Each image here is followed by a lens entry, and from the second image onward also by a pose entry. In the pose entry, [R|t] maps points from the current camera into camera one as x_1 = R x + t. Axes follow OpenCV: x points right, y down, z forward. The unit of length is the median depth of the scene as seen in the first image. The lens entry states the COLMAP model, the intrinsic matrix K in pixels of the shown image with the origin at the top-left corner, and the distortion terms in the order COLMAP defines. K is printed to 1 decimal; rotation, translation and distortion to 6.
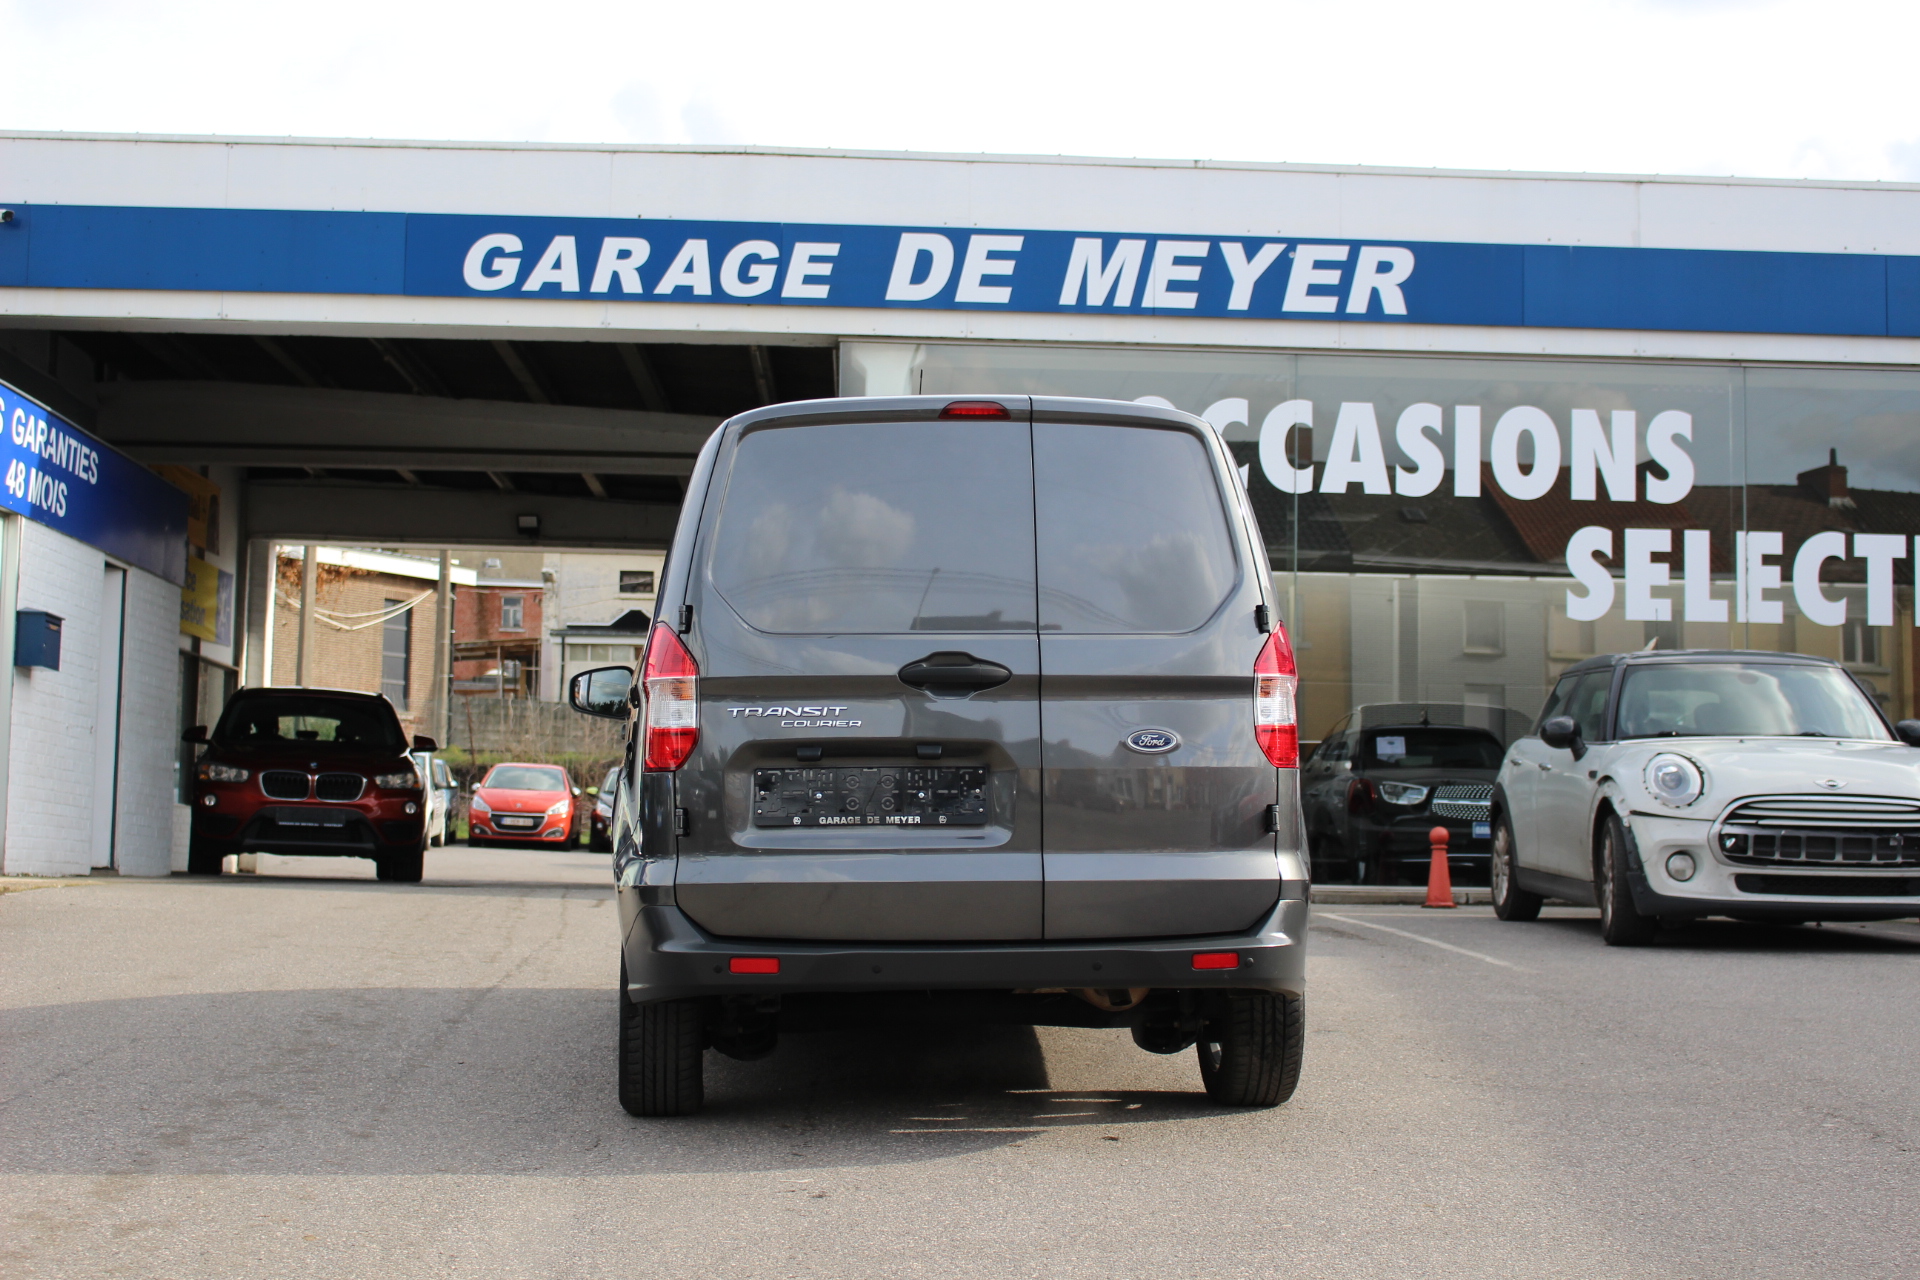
lens RADIAL K [[3046.0, 0, 960.0], [0, 3046.0, 640.0], [0, 0, 1]] dist [-0.006025, -0.011618]
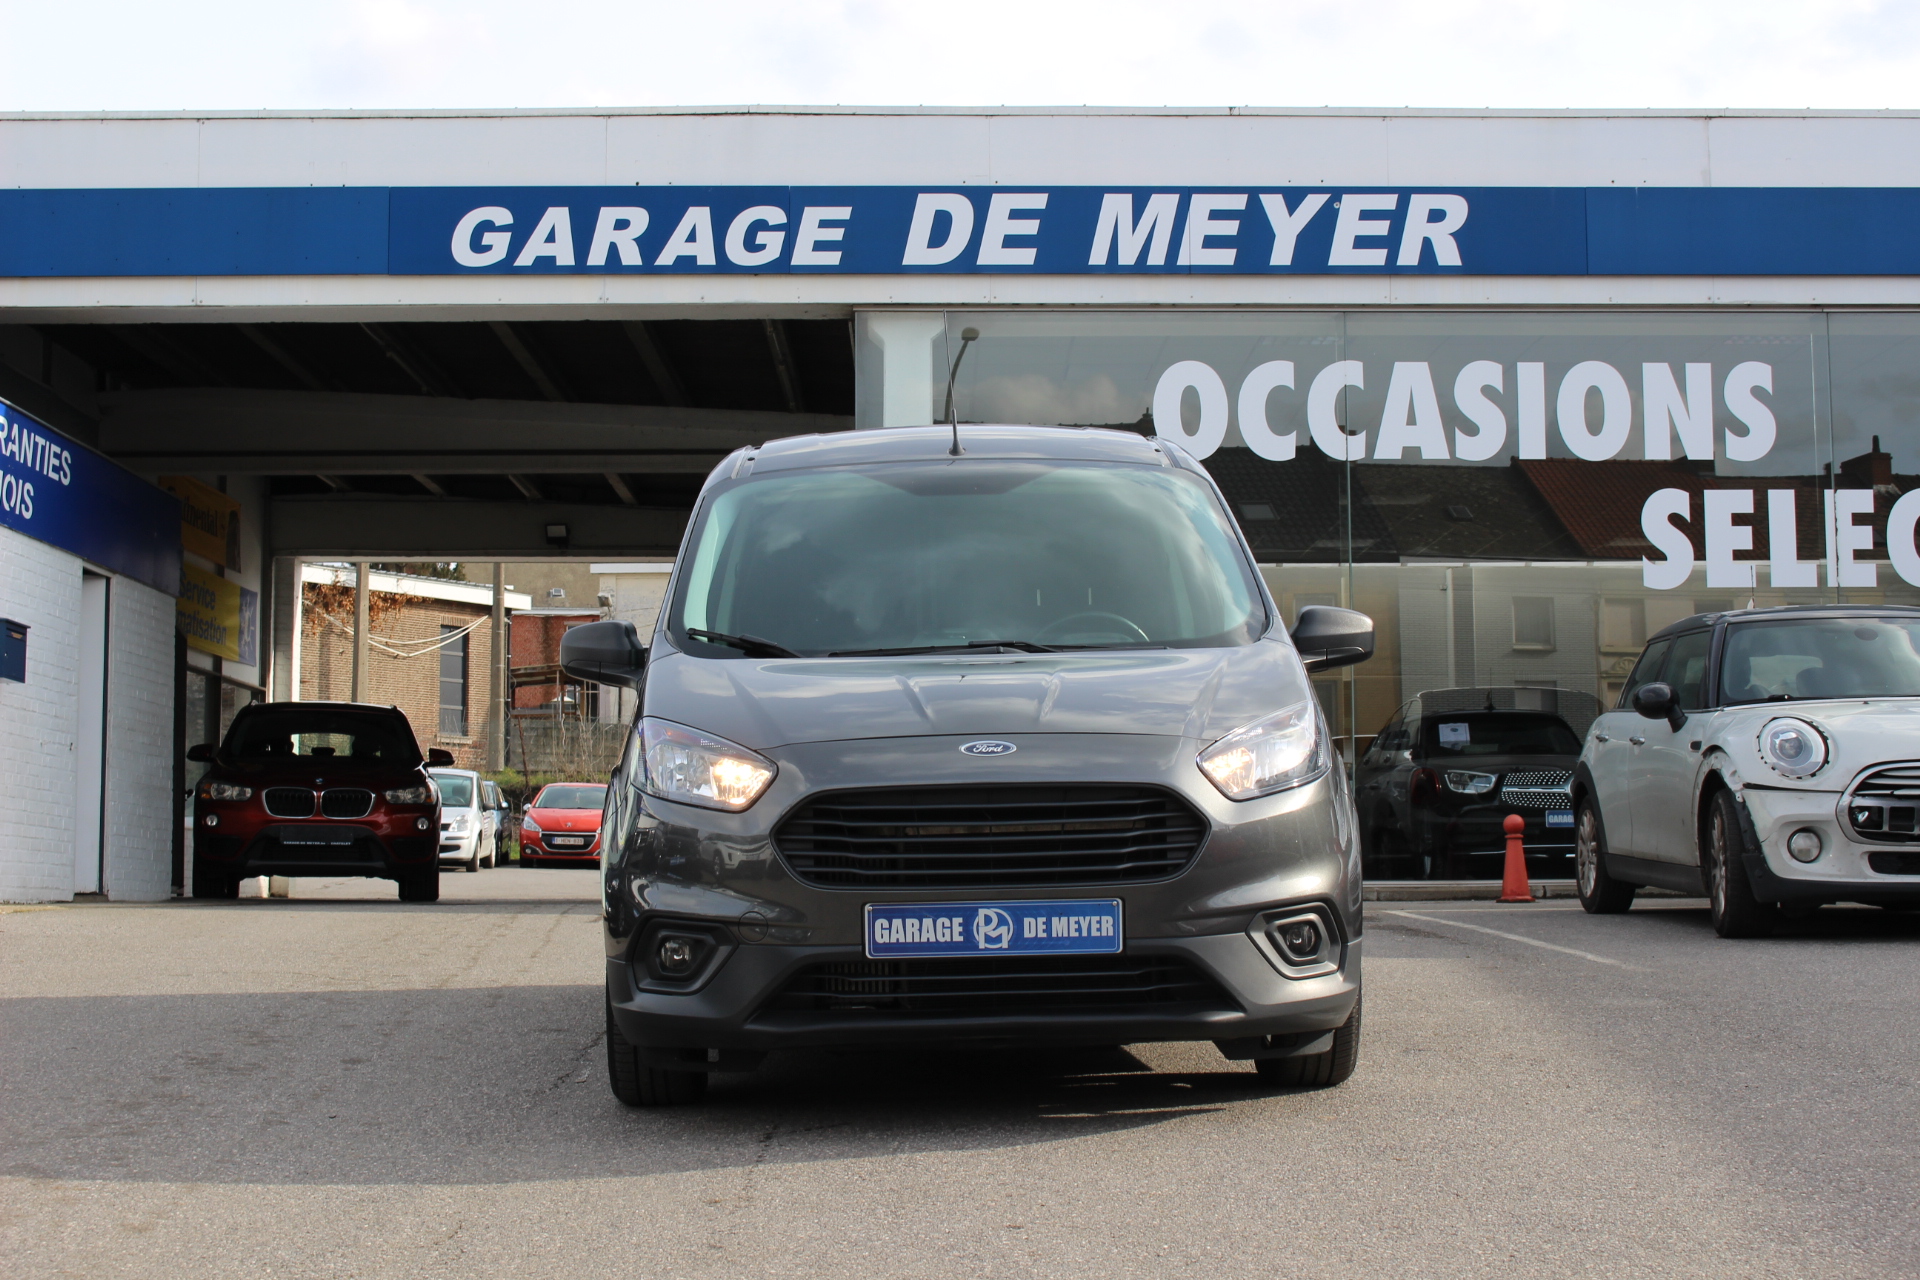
lens RADIAL K [[2882.9, 0, 960.0], [0, 2882.9, 640.0], [0, 0, 1]] dist [-0.019981, -0.036140]
pose [[0.999456, -0.025442, -0.021009, 0.008886], [0.025250, 0.999637, -0.009361, 0.011857], [0.021240, 0.008825, 0.999735, 0.117518]]
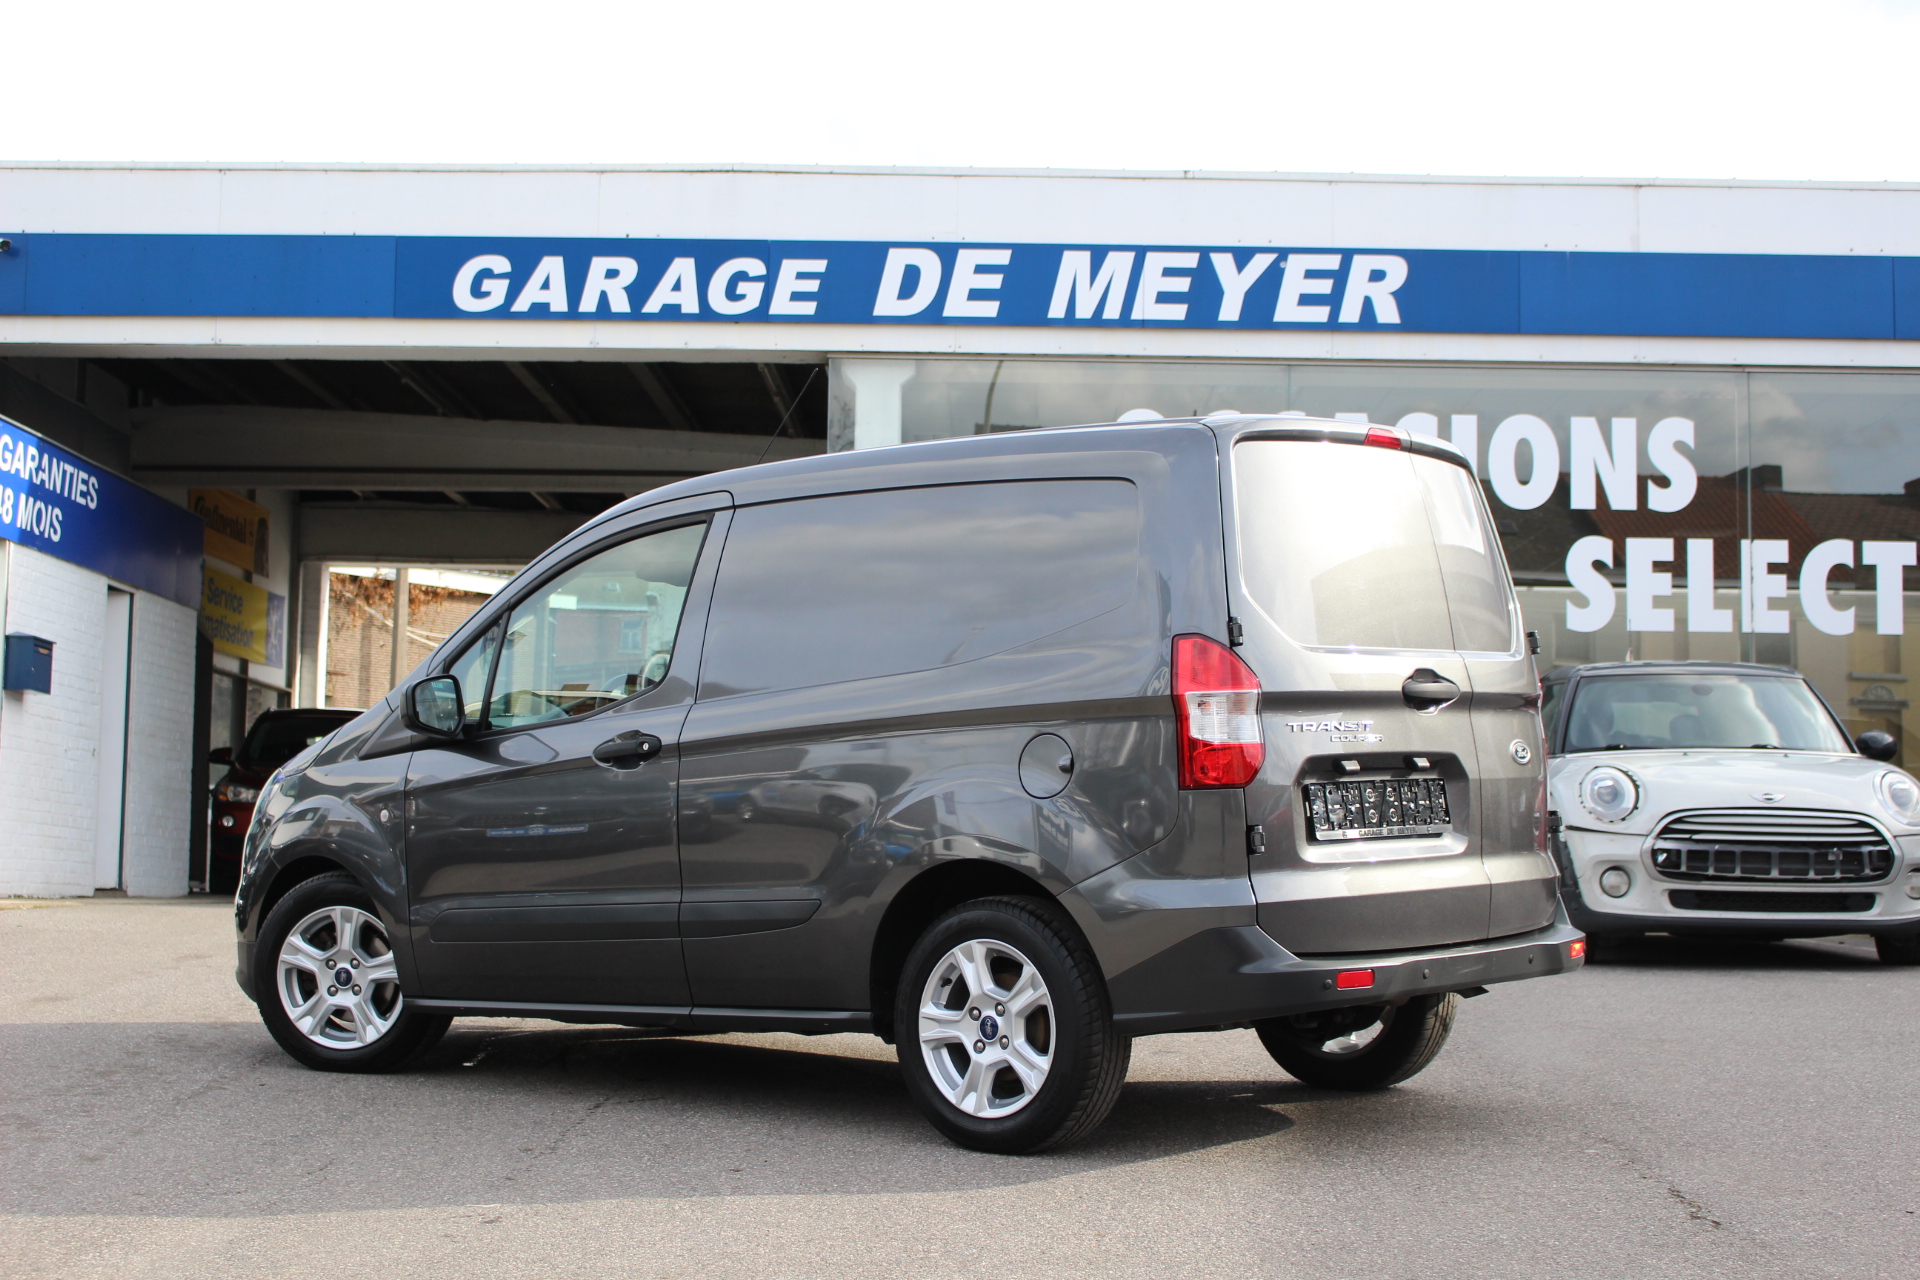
lens RADIAL K [[3046.0, 0, 960.0], [0, 3046.0, 640.0], [0, 0, 1]] dist [-0.006025, -0.011618]
pose [[0.998572, -0.008177, -0.052796, 0.055427], [0.007902, 0.999954, -0.005416, 0.000030], [0.052838, 0.004991, 0.998591, 0.007118]]
